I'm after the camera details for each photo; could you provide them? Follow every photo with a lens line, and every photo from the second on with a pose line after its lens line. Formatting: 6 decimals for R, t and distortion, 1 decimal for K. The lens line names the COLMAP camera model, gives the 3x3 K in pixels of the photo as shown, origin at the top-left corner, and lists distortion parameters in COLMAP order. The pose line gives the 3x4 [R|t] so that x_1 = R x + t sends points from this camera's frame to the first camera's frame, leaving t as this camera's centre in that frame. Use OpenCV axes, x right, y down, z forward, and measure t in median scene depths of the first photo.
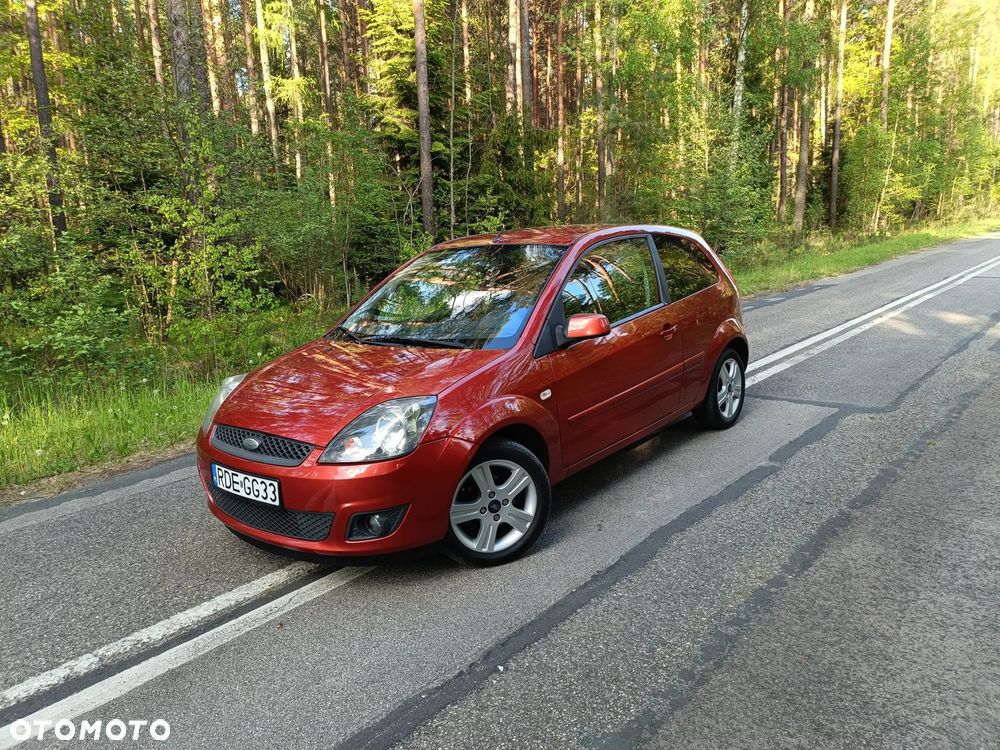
lens RADIAL K [[734.9, 0, 497.1], [0, 734.9, 376.5], [0, 0, 1]] dist [0.023598, -0.009381]
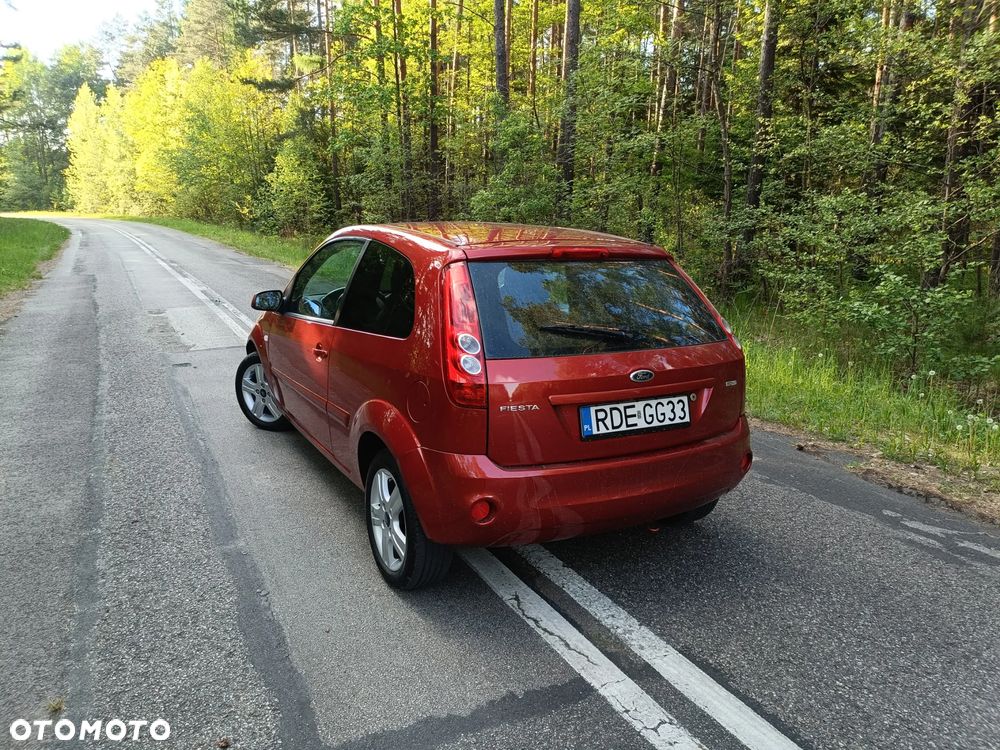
lens RADIAL K [[743.7, 0, 498.8], [0, 743.7, 371.7], [0, 0, 1]] dist [0.026517, -0.012284]
pose [[-0.375393, 0.247334, -0.893256, 1.220935], [-0.178014, 0.926557, 0.331366, -0.478936], [0.909610, 0.283405, -0.303794, 1.908921]]
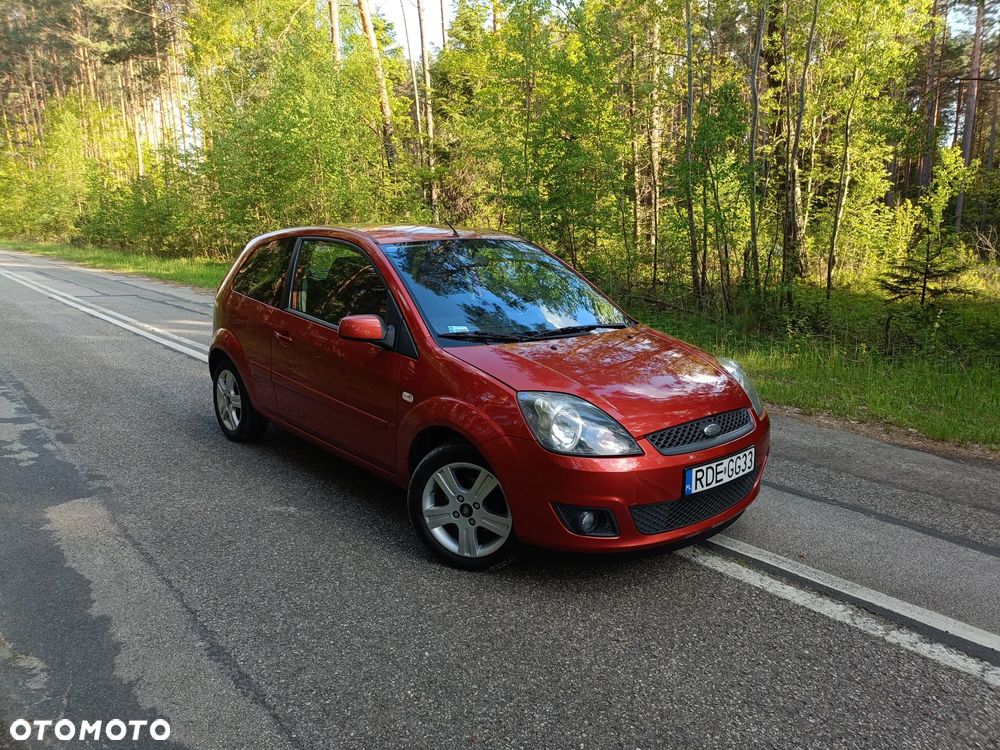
lens RADIAL K [[734.9, 0, 497.1], [0, 734.9, 376.5], [0, 0, 1]] dist [0.023598, -0.009381]
pose [[0.166999, -0.132415, 0.977025, -1.259990], [0.172677, 0.979553, 0.103243, -0.120115], [-0.970718, 0.151468, 0.186449, 1.037322]]
